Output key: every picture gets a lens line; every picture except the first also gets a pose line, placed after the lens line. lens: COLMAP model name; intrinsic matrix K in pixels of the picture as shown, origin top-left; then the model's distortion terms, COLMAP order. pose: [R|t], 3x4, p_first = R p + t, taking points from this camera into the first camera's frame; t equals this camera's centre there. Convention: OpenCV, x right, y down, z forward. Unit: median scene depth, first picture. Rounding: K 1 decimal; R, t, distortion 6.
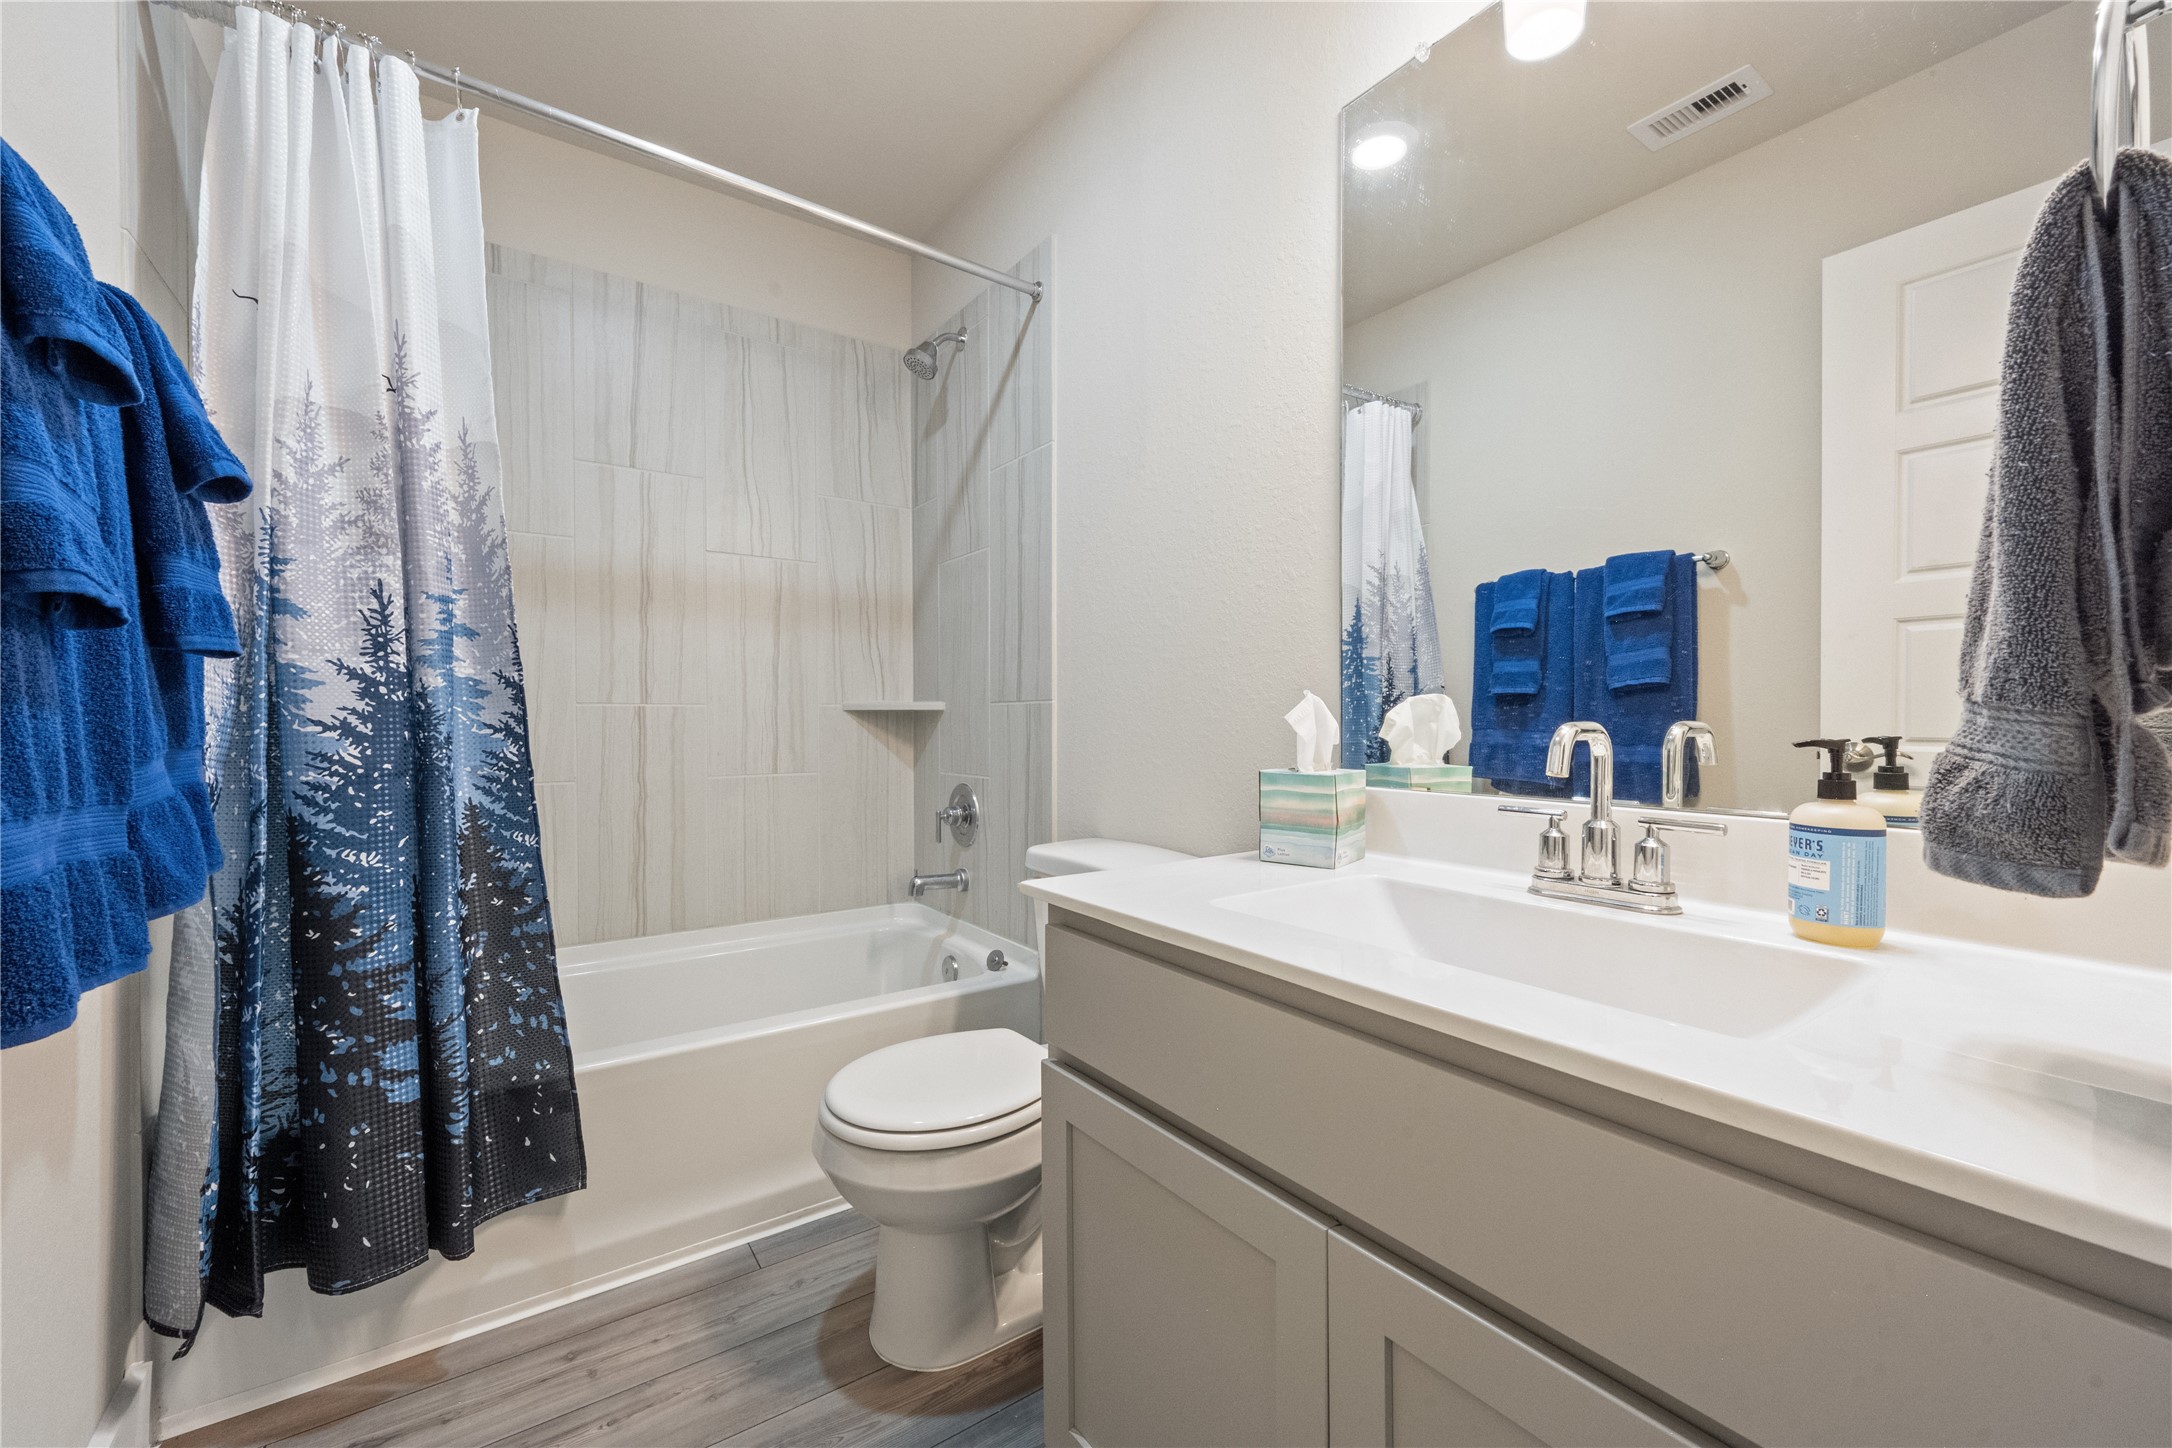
lens RADIAL K [[860.1, 0, 1087.2], [0, 860.1, 728.2], [0, 0, 1]] dist [0.001435, 0.000093]
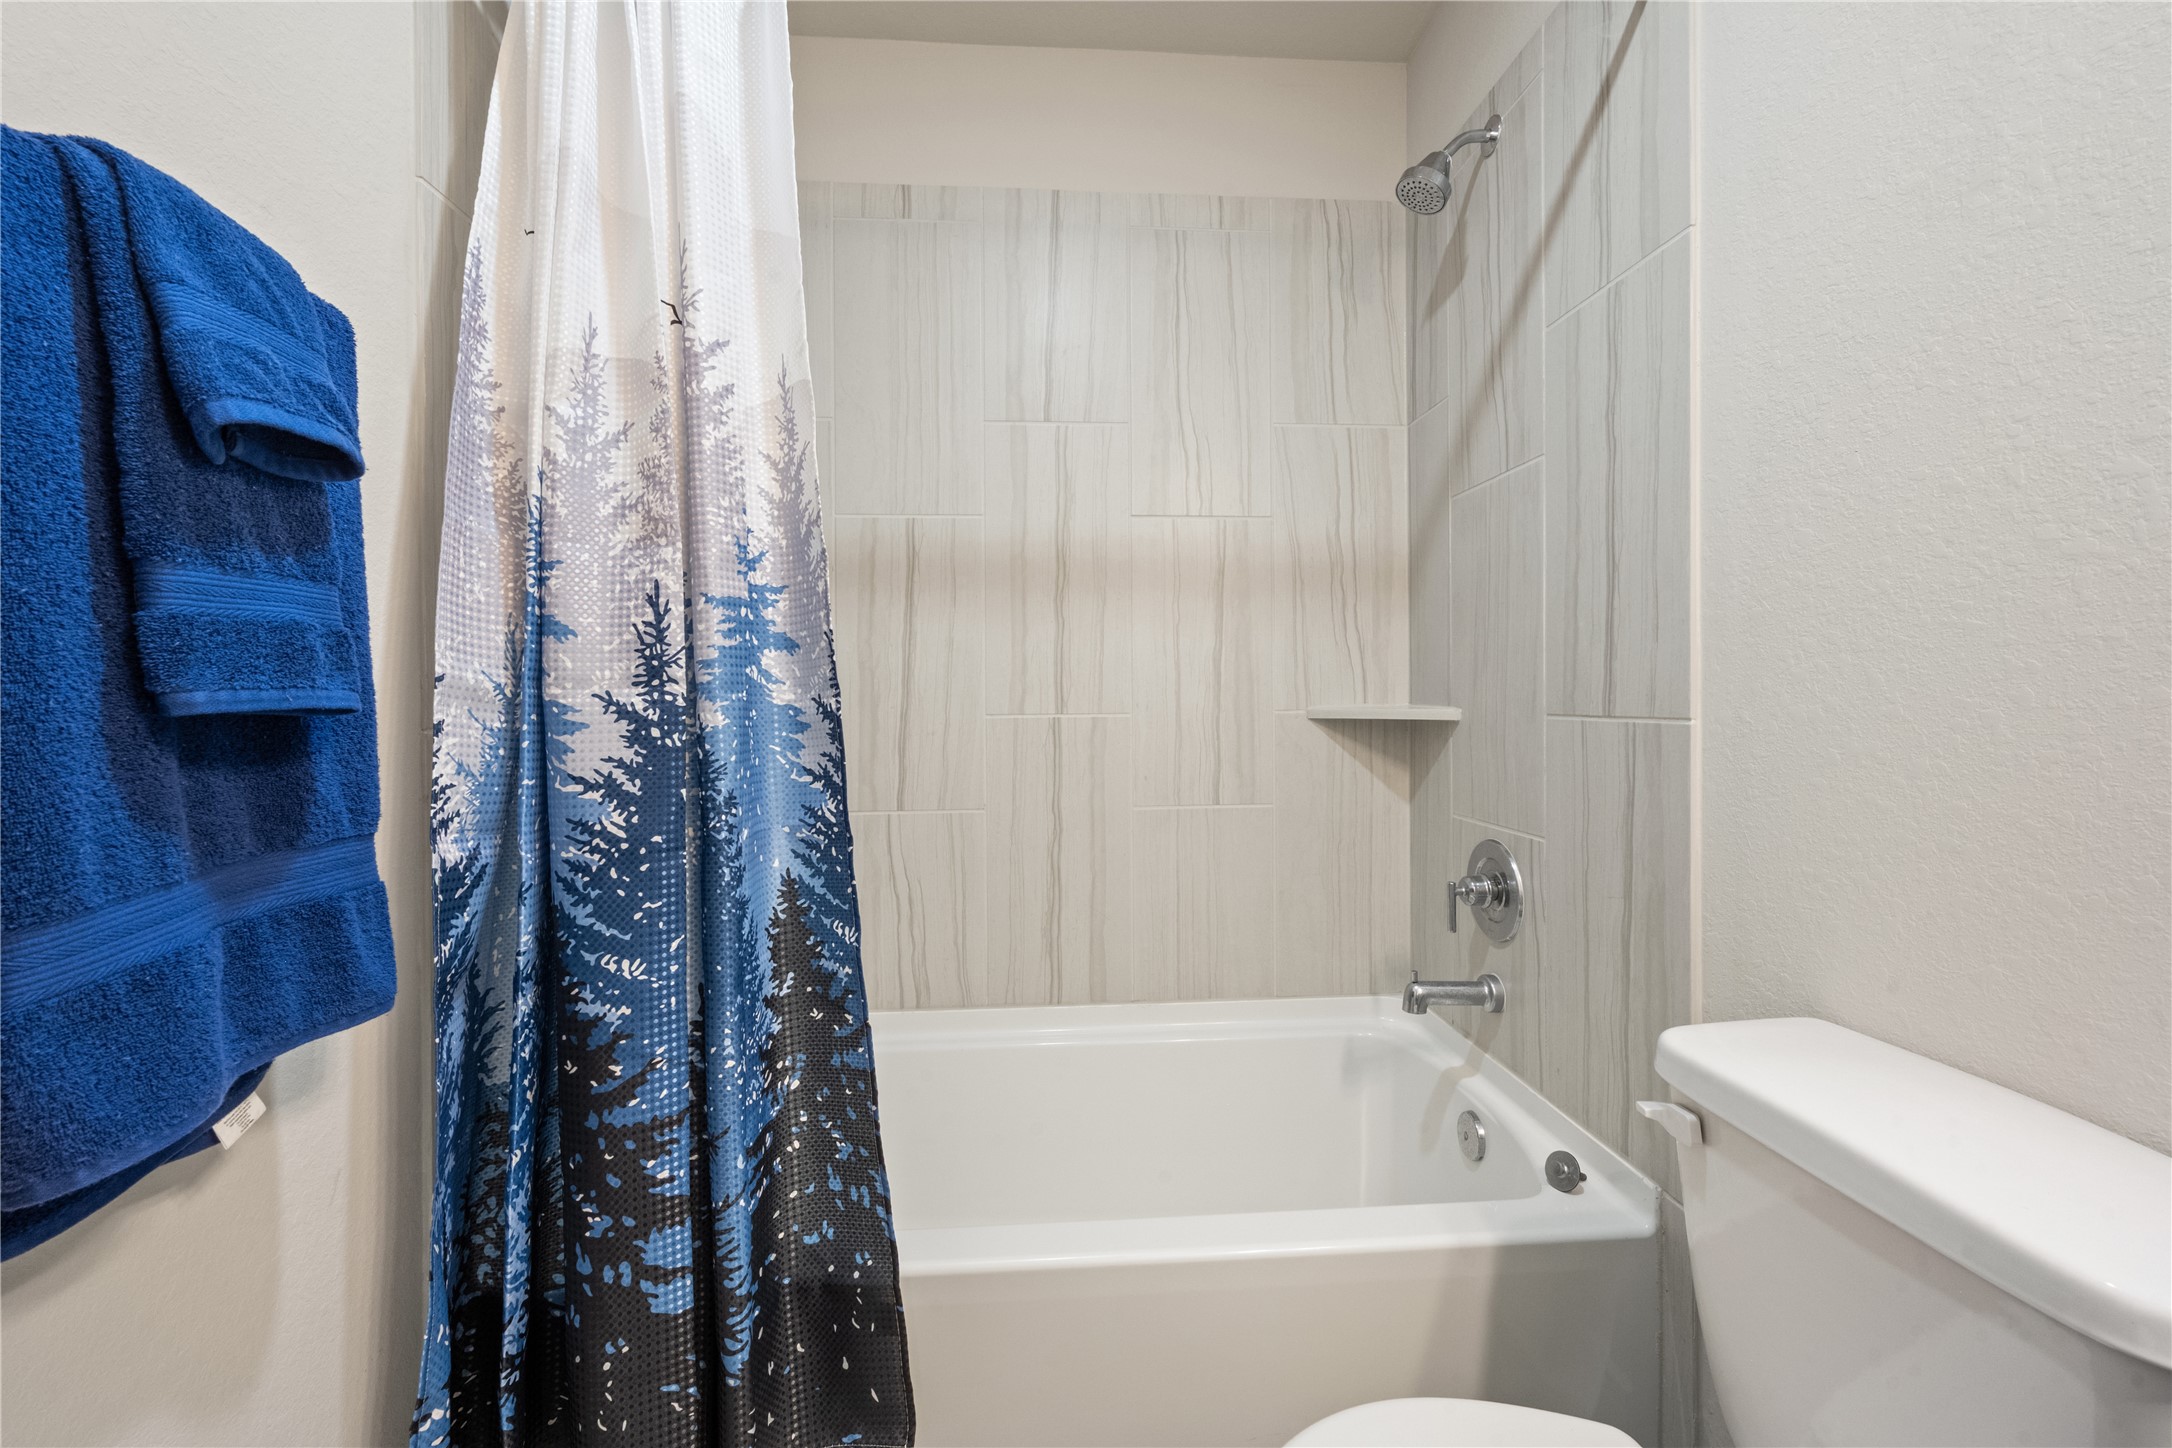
lens RADIAL K [[860.1, 0, 1086.8], [0, 860.1, 706.4], [0, 0, 1]] dist [0.001435, 0.000093]
pose [[0.852625, 0.002149, -0.522518, -0.078453], [0.001314, 0.999980, 0.006258, -0.043002], [0.522521, -0.006022, 0.852605, 0.348146]]
